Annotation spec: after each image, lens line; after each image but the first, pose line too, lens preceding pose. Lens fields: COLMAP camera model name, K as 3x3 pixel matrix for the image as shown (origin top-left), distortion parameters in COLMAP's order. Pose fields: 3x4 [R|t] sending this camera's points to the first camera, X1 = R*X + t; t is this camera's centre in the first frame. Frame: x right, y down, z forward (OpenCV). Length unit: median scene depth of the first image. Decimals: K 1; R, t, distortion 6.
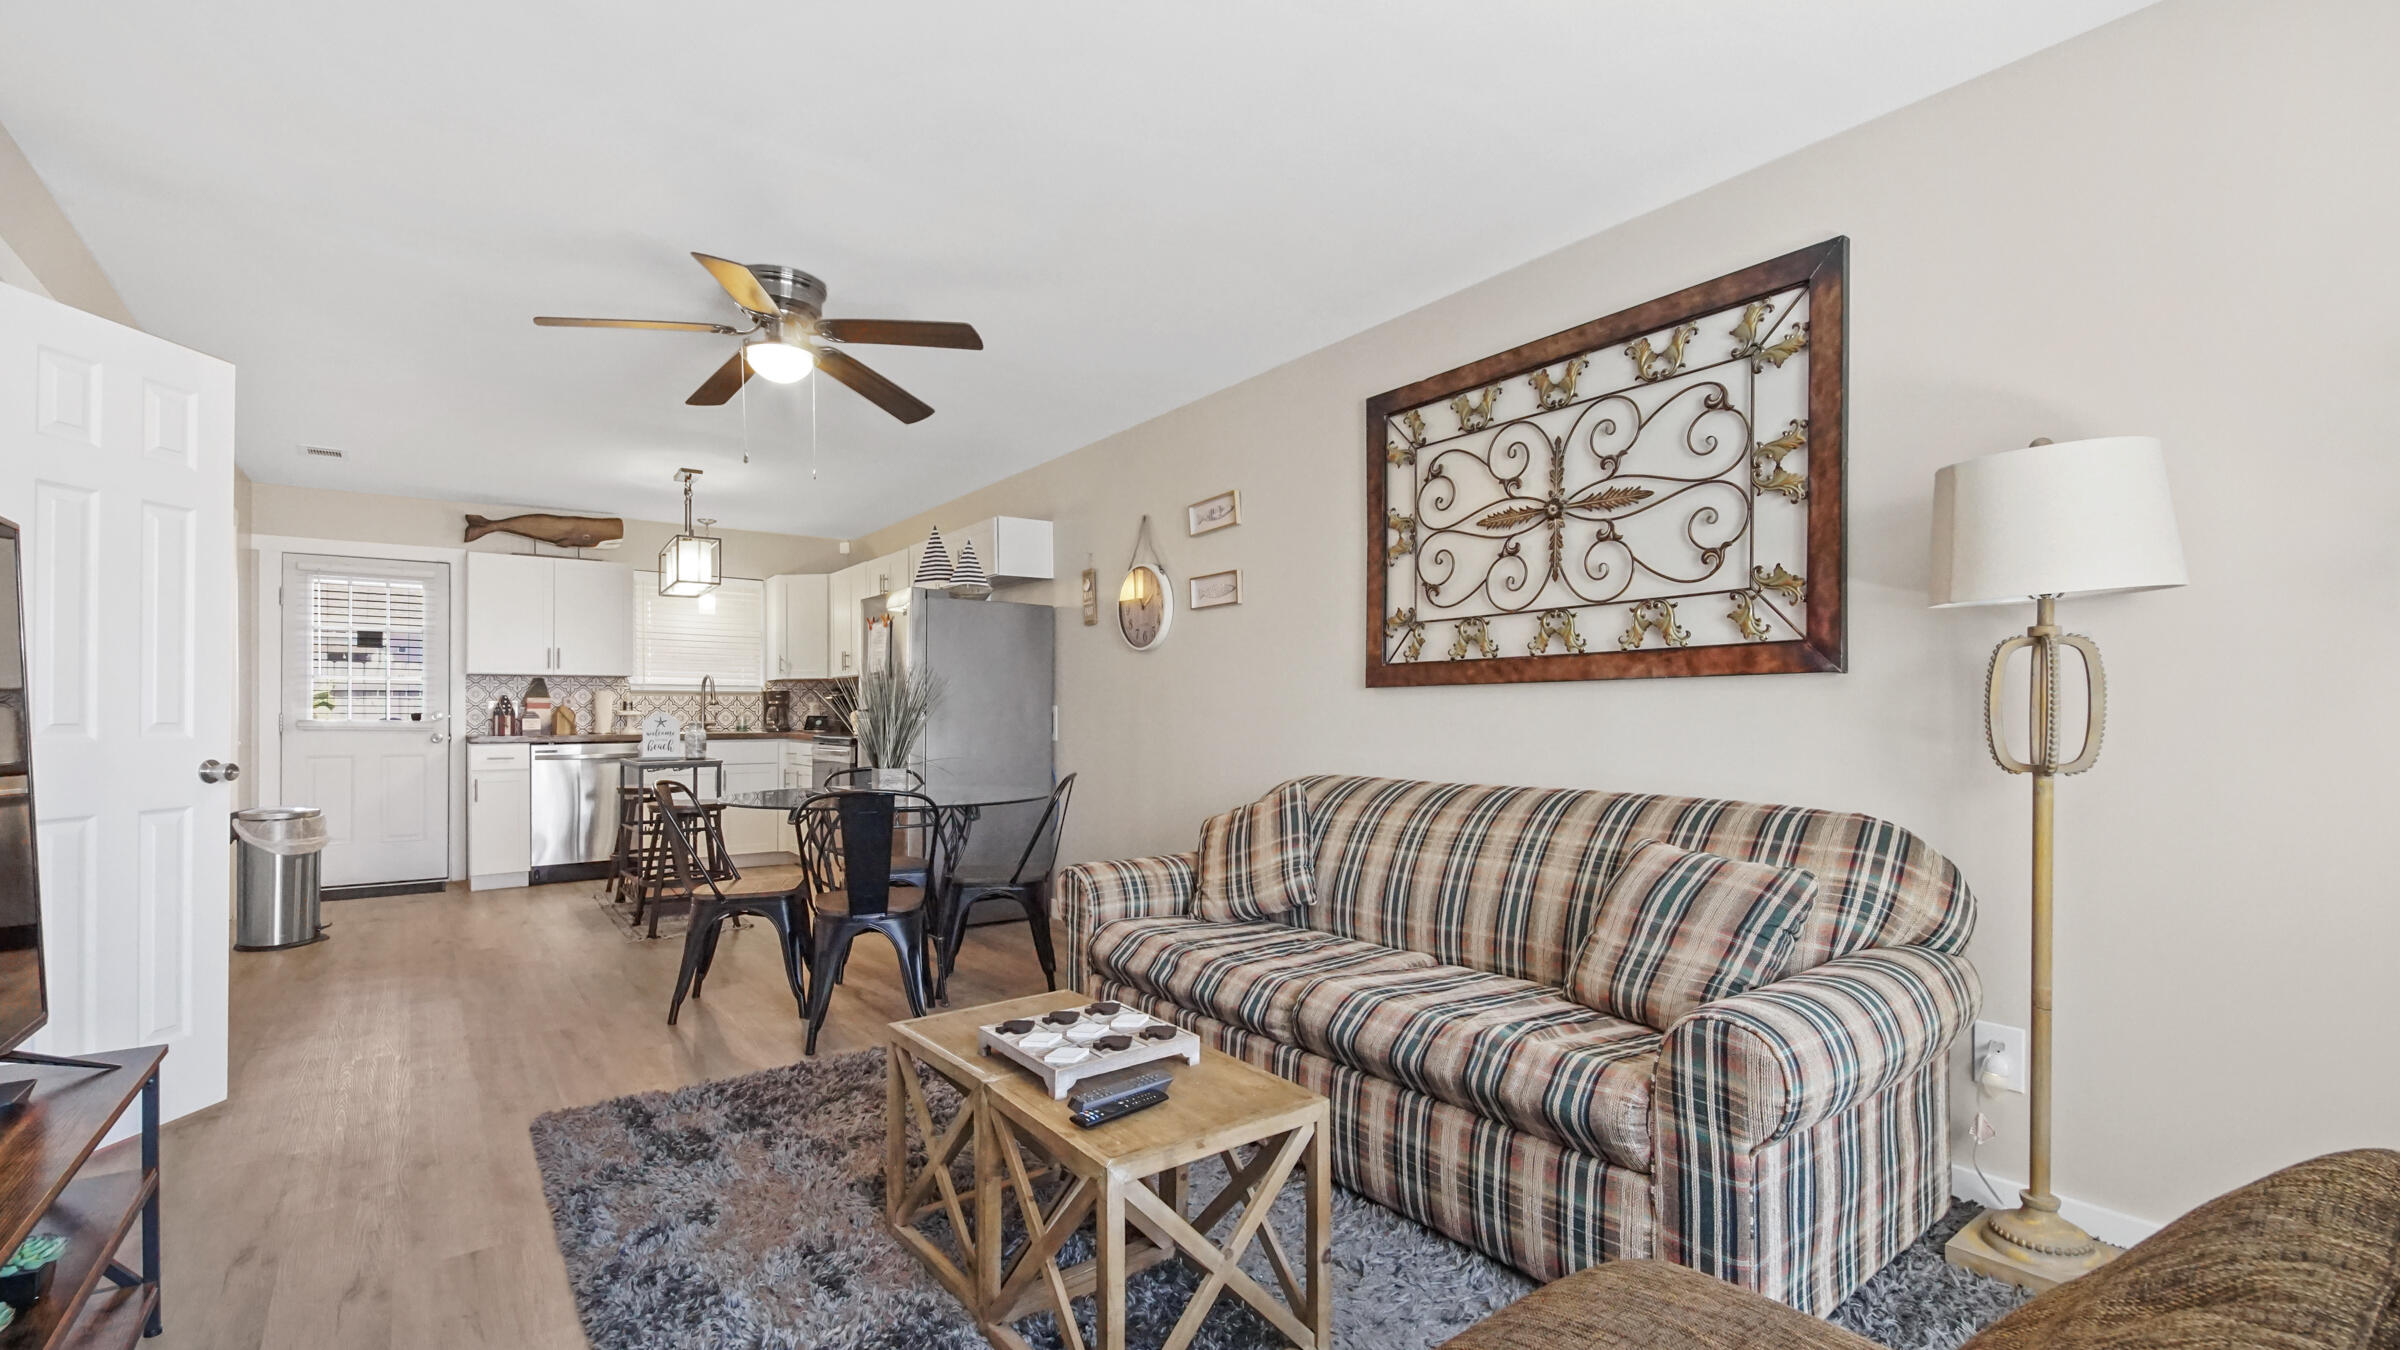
lens RADIAL K [[1075.4, 0, 1207.7], [0, 1075.4, 700.1], [0, 0, 1]] dist [0.026447, -0.016856]
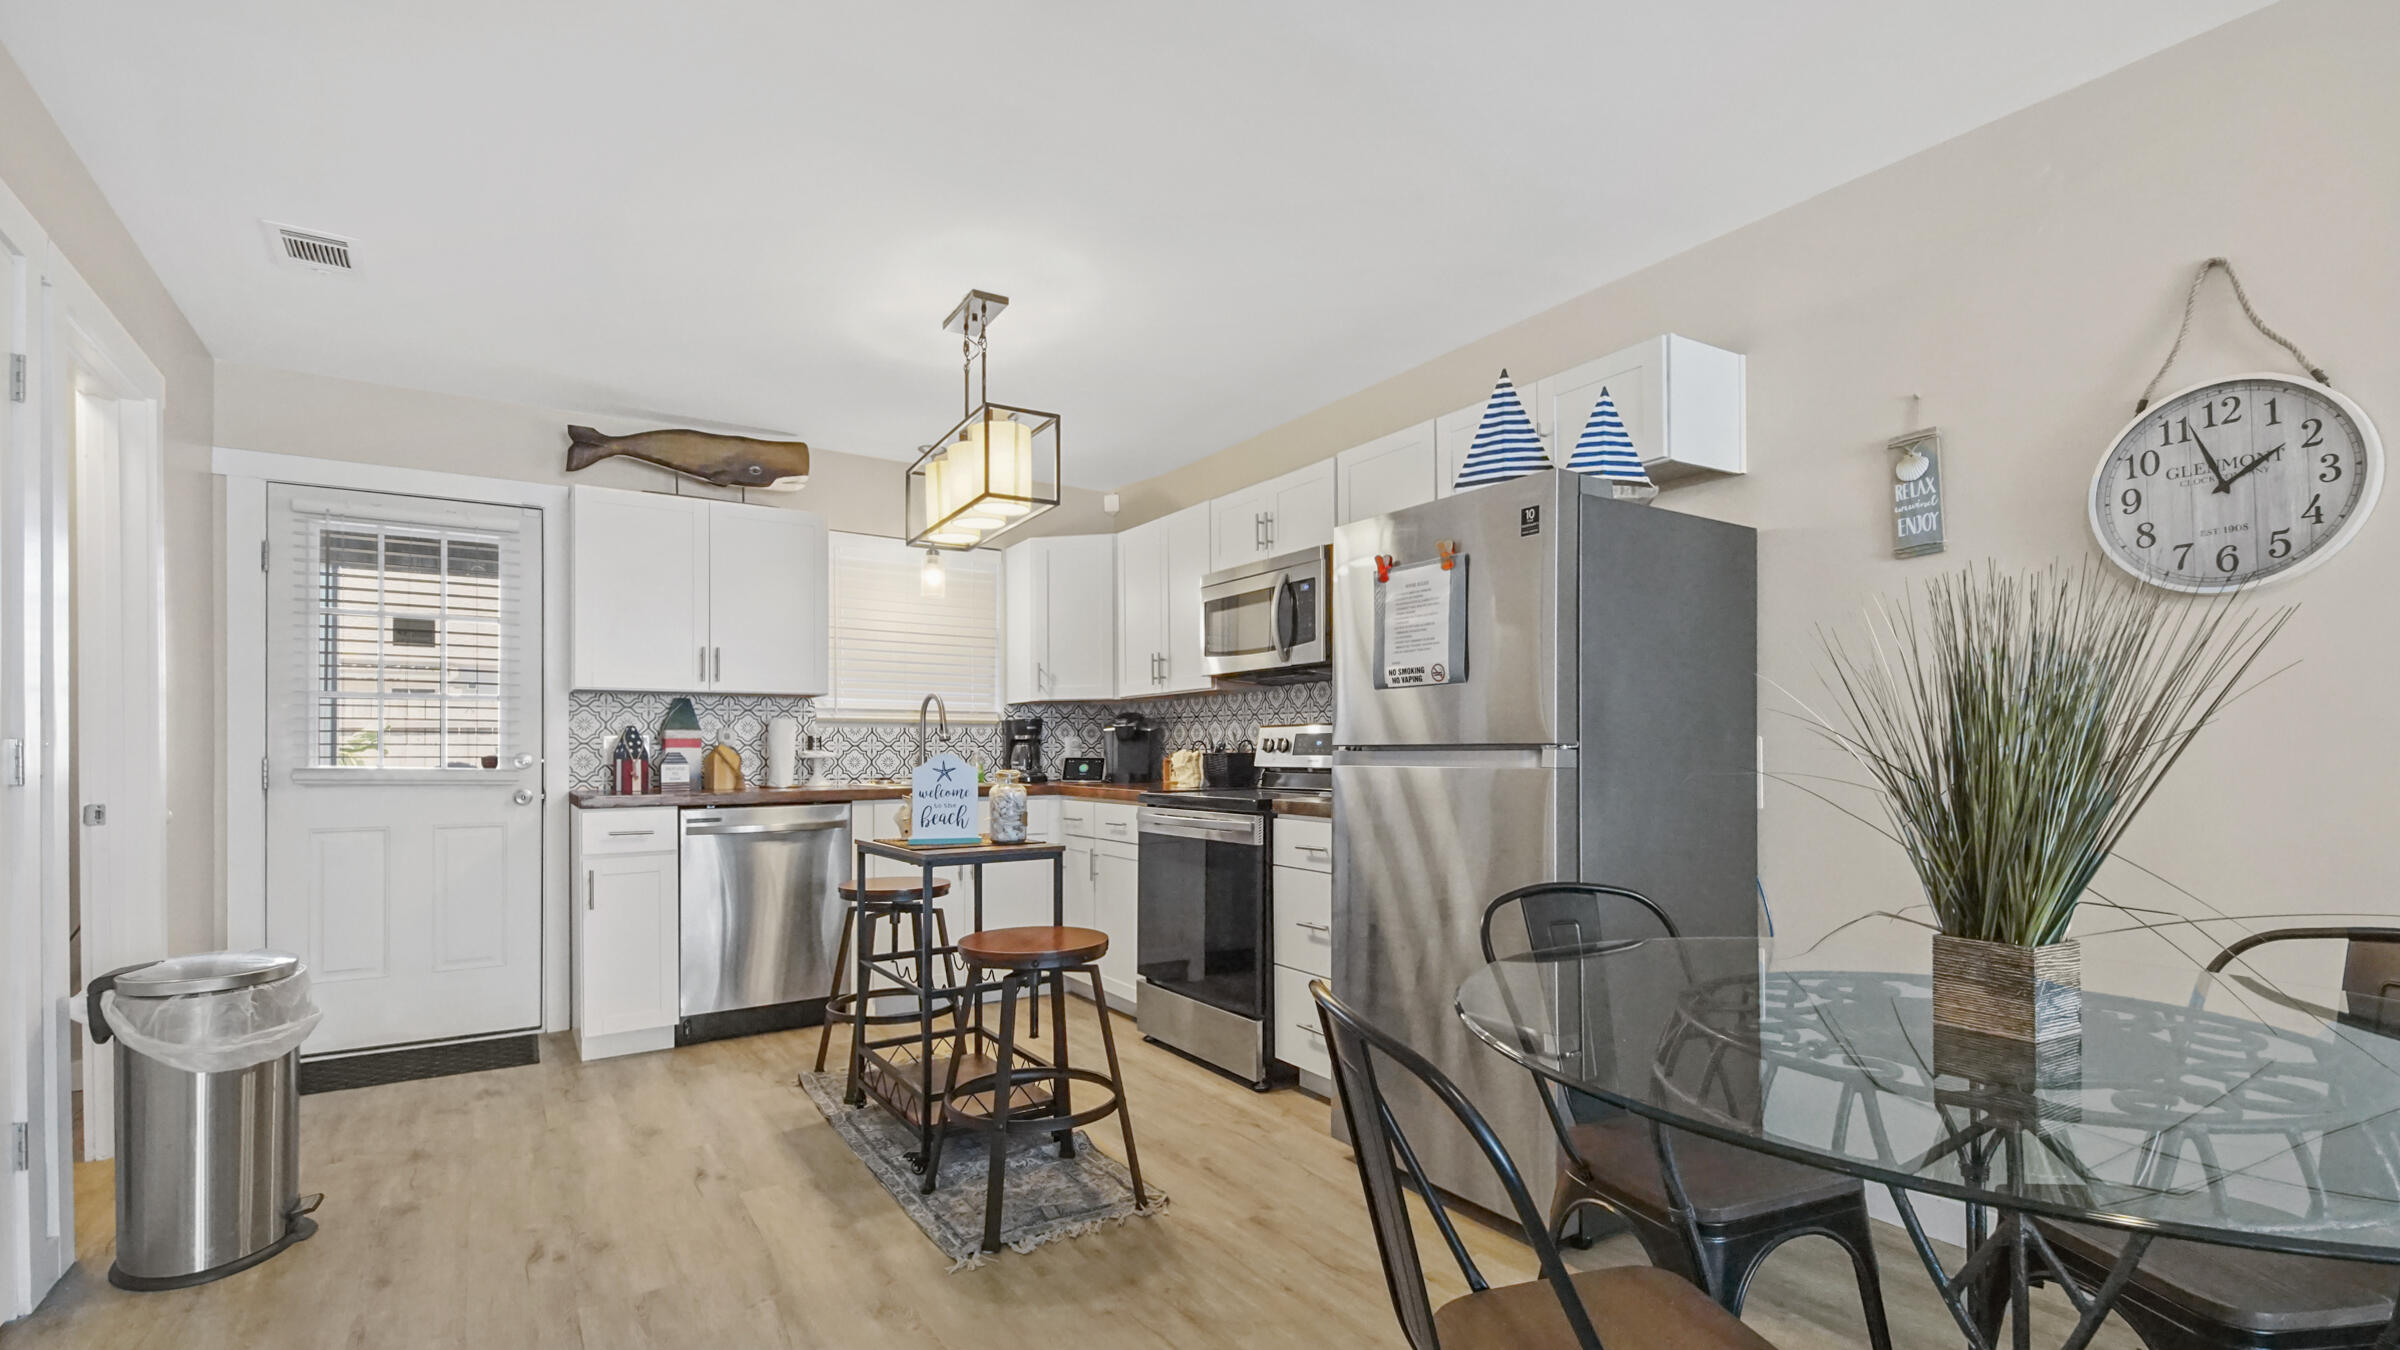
lens RADIAL K [[1075.4, 0, 1186.7], [0, 1075.4, 734.6], [0, 0, 1]] dist [0.026447, -0.016856]
pose [[0.998446, -0.004335, -0.055557, -0.361045], [0.004015, 0.999975, -0.005873, 0.006185], [0.055581, 0.005641, 0.998438, 0.490156]]
